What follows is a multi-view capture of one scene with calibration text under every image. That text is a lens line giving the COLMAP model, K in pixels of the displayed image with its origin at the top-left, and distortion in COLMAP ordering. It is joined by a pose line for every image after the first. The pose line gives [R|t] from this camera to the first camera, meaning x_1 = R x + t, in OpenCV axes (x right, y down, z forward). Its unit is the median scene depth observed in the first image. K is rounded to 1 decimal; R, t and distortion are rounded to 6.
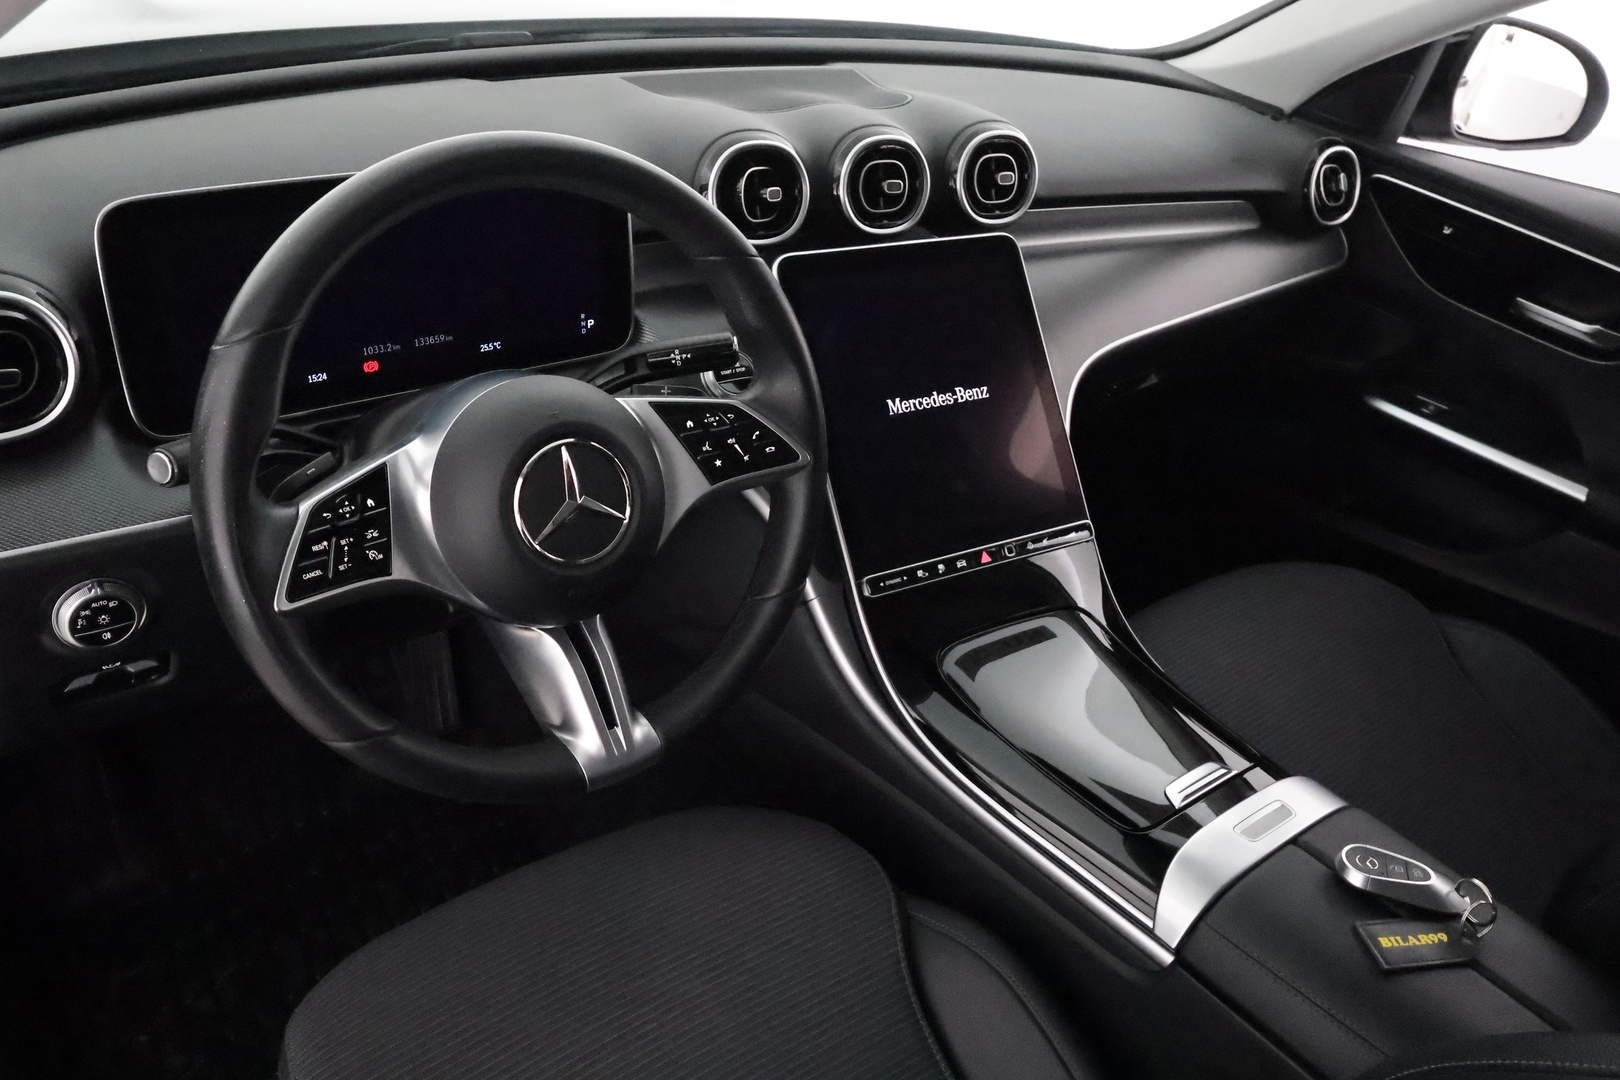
lens RADIAL K [[1283.4, 0, 811.1], [0, 1283.4, 543.6], [0, 0, 1]] dist [0.005396, -0.000912]
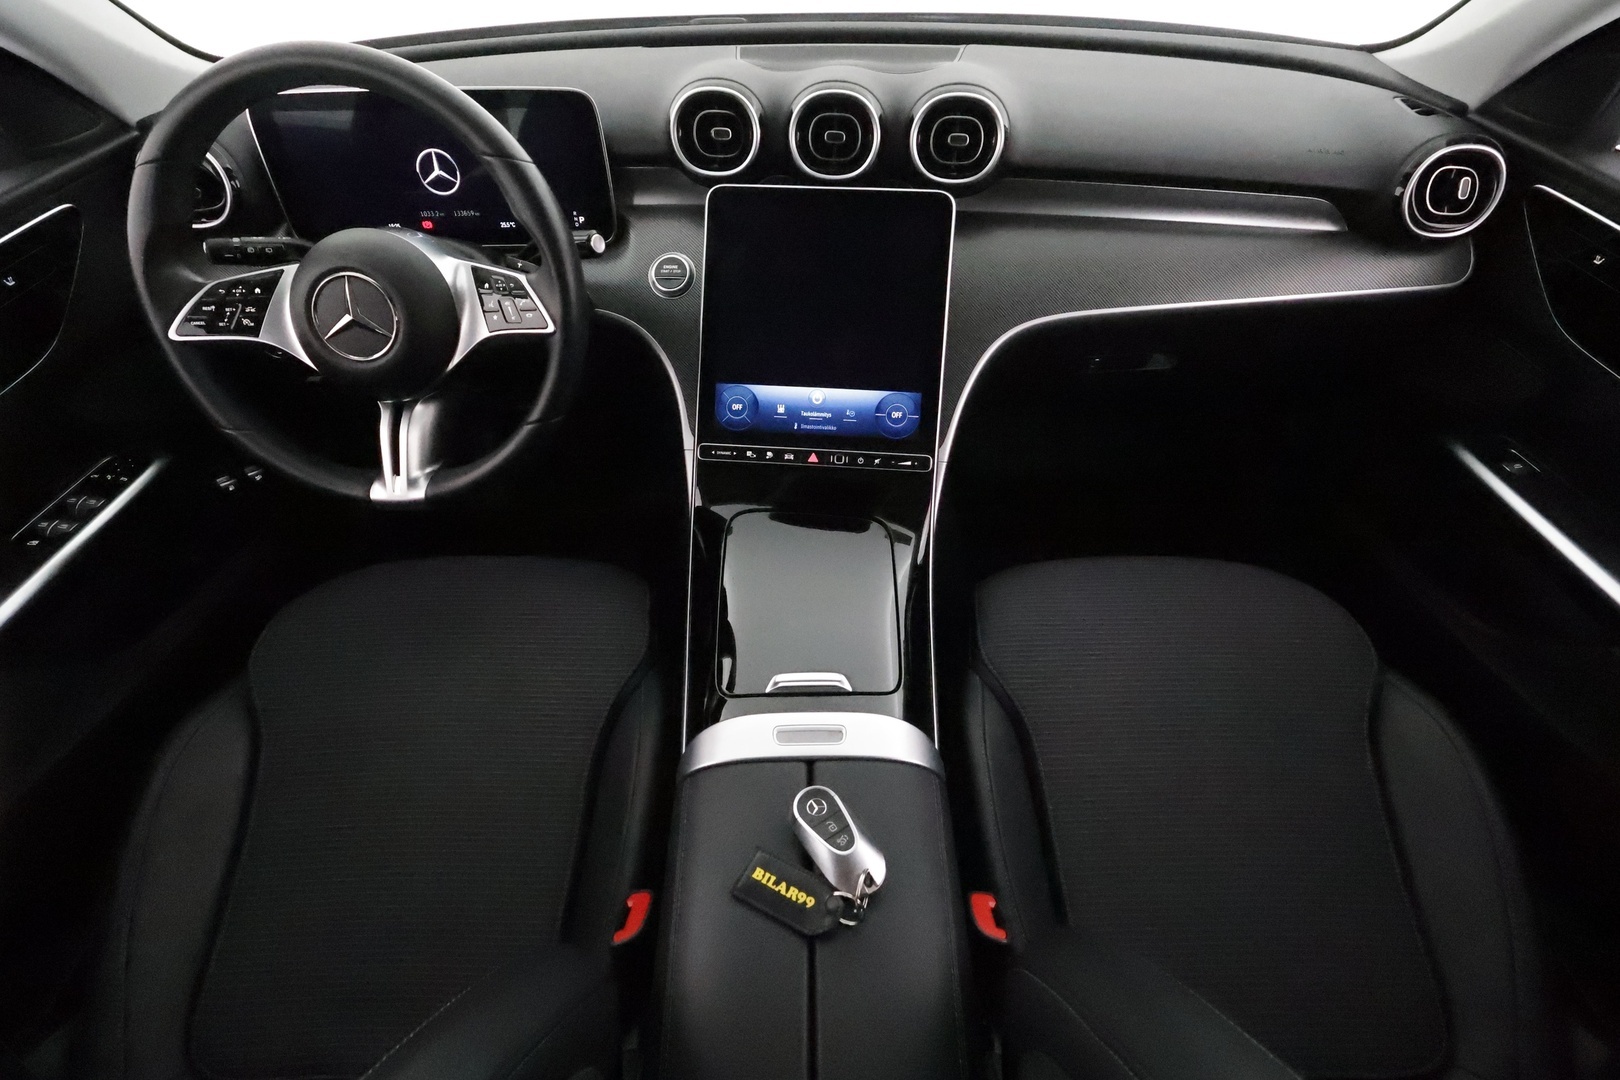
lens RADIAL K [[755.2, 0, 810.4], [0, 755.2, 546.2], [0, 0, 1]] dist [0.001302, 0.001221]
pose [[0.790135, 0.331693, -0.515428, 0.618090], [-0.240913, 0.941305, 0.236446, -0.093062], [0.563602, -0.062651, 0.823667, 0.442812]]
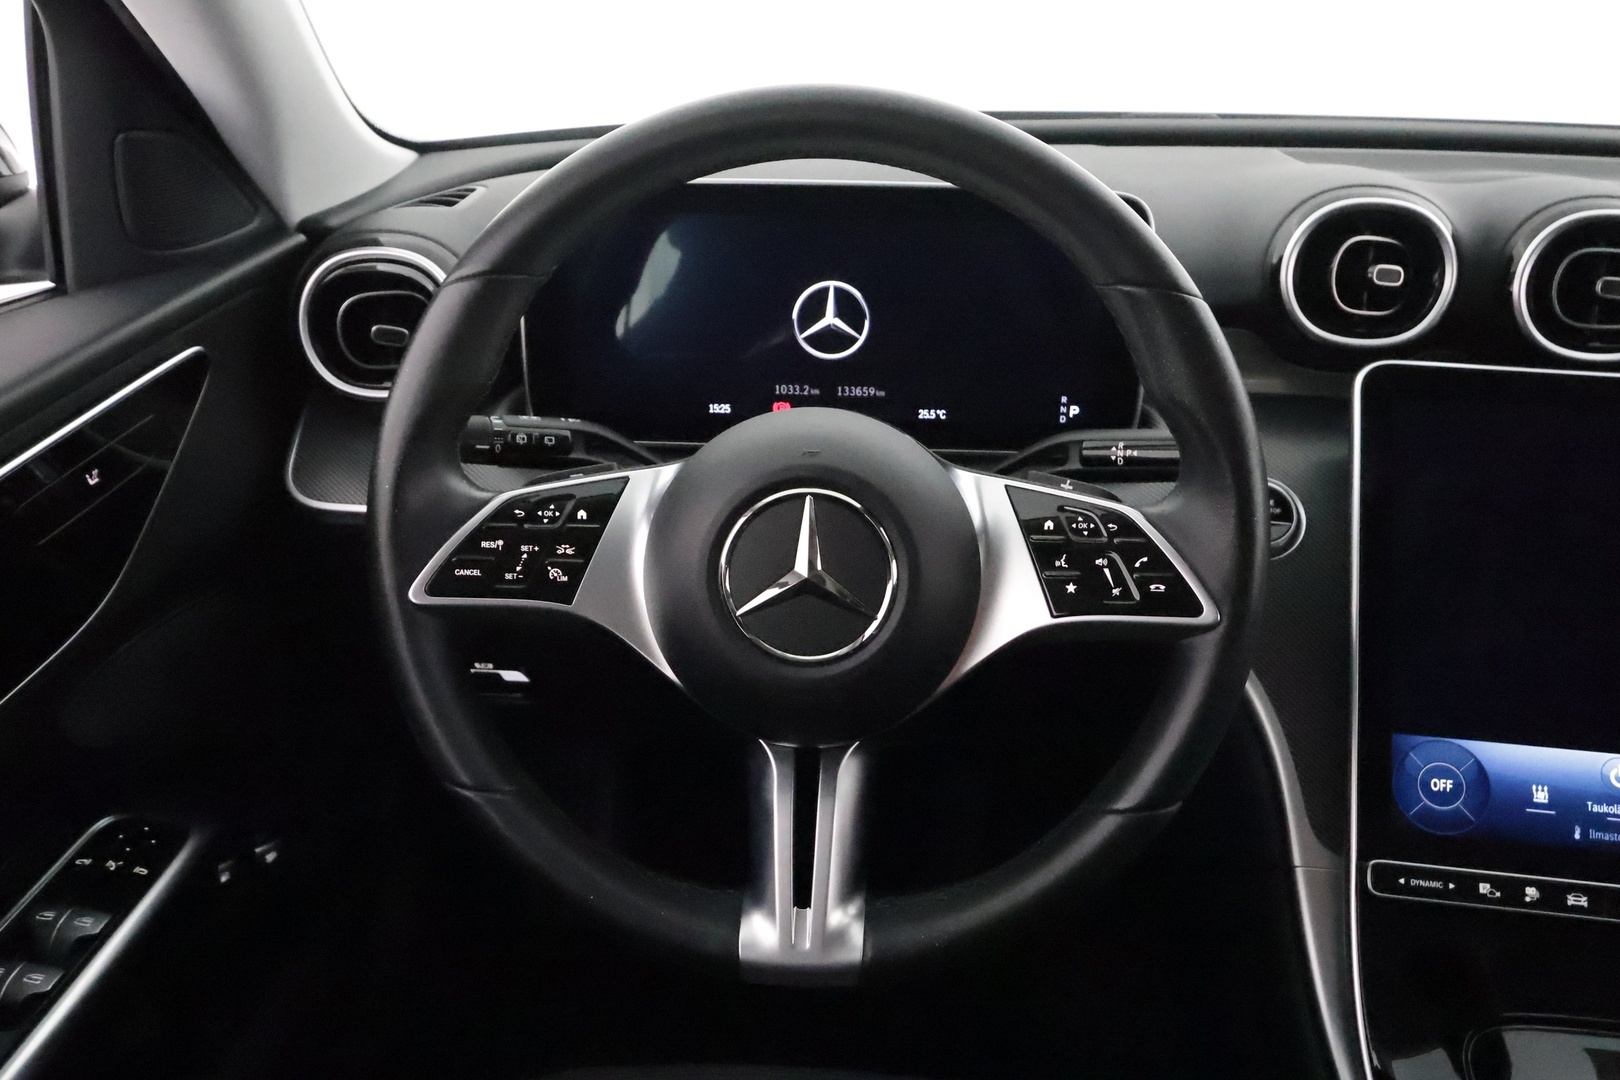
lens RADIAL K [[1283.4, 0, 811.1], [0, 1283.4, 543.6], [0, 0, 1]] dist [0.005396, -0.000912]
pose [[0.760137, 0.187553, -0.622106, 0.209506], [-0.286010, 0.956272, -0.061171, -0.004564], [0.583430, 0.224426, 0.780540, 0.344321]]
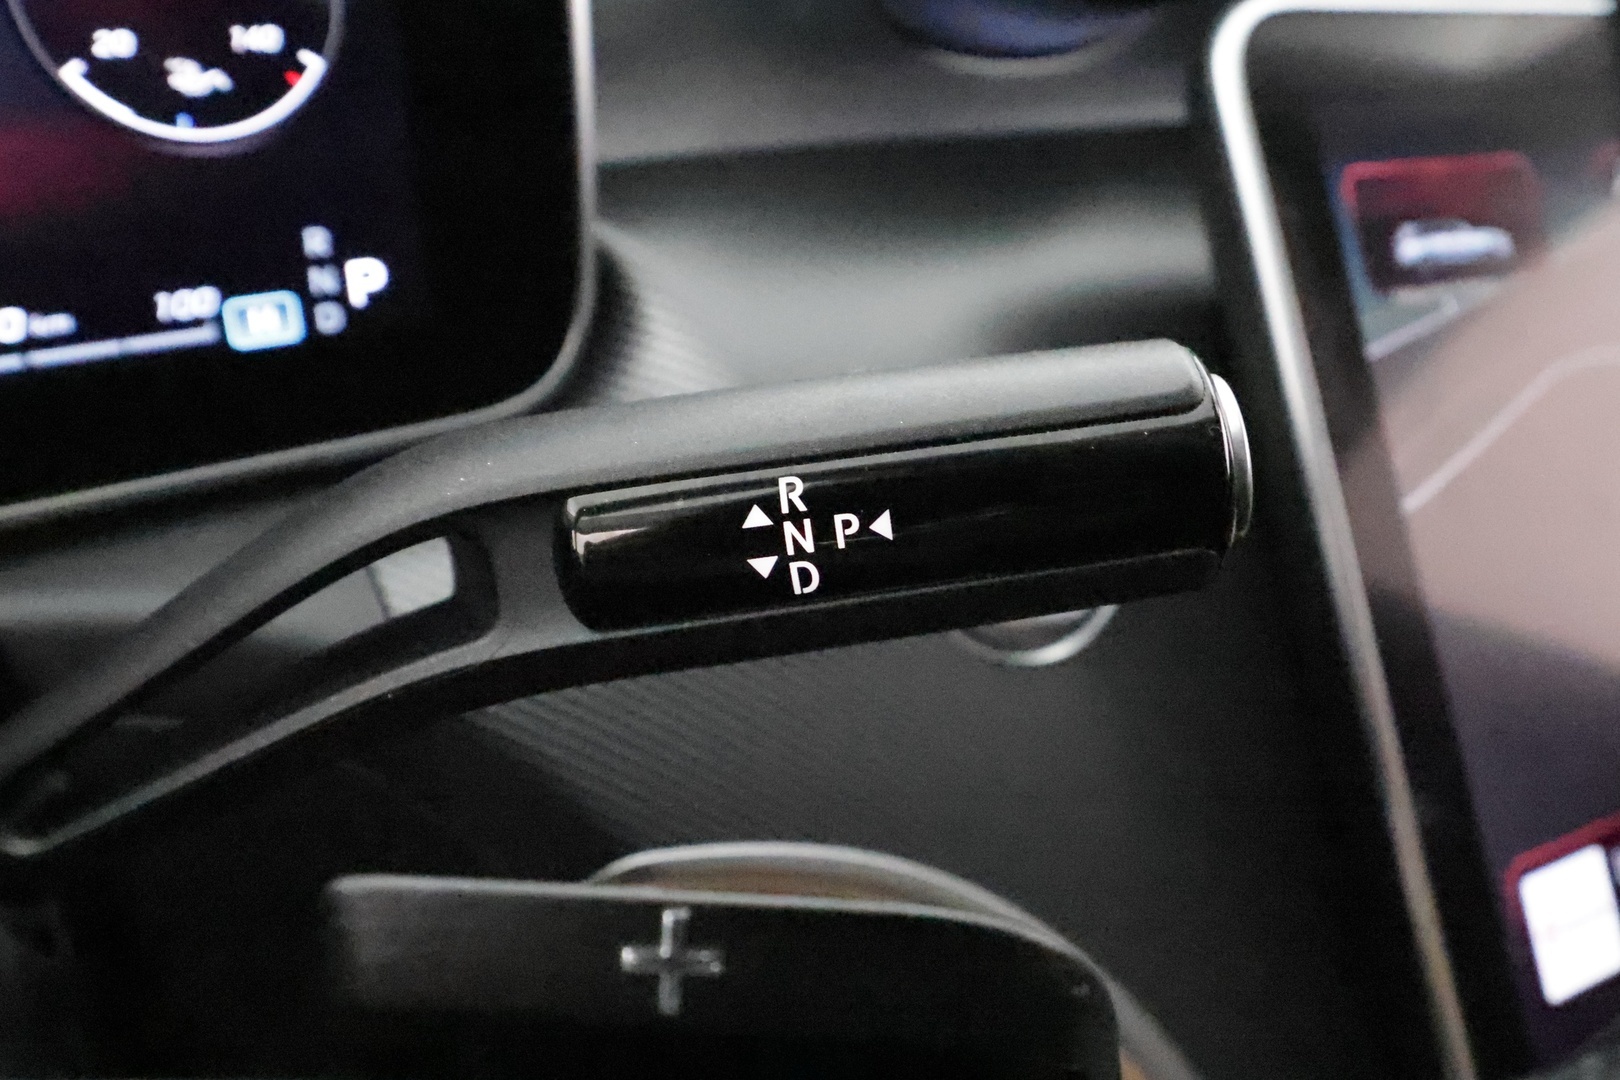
lens RADIAL K [[1283.4, 0, 811.1], [0, 1283.4, 543.6], [0, 0, 1]] dist [0.005396, -0.000912]
pose [[0.997567, 0.039462, -0.057469, -0.091487], [-0.039343, 0.999221, 0.003197, -0.139440], [0.057551, -0.000928, 0.998342, 0.837604]]
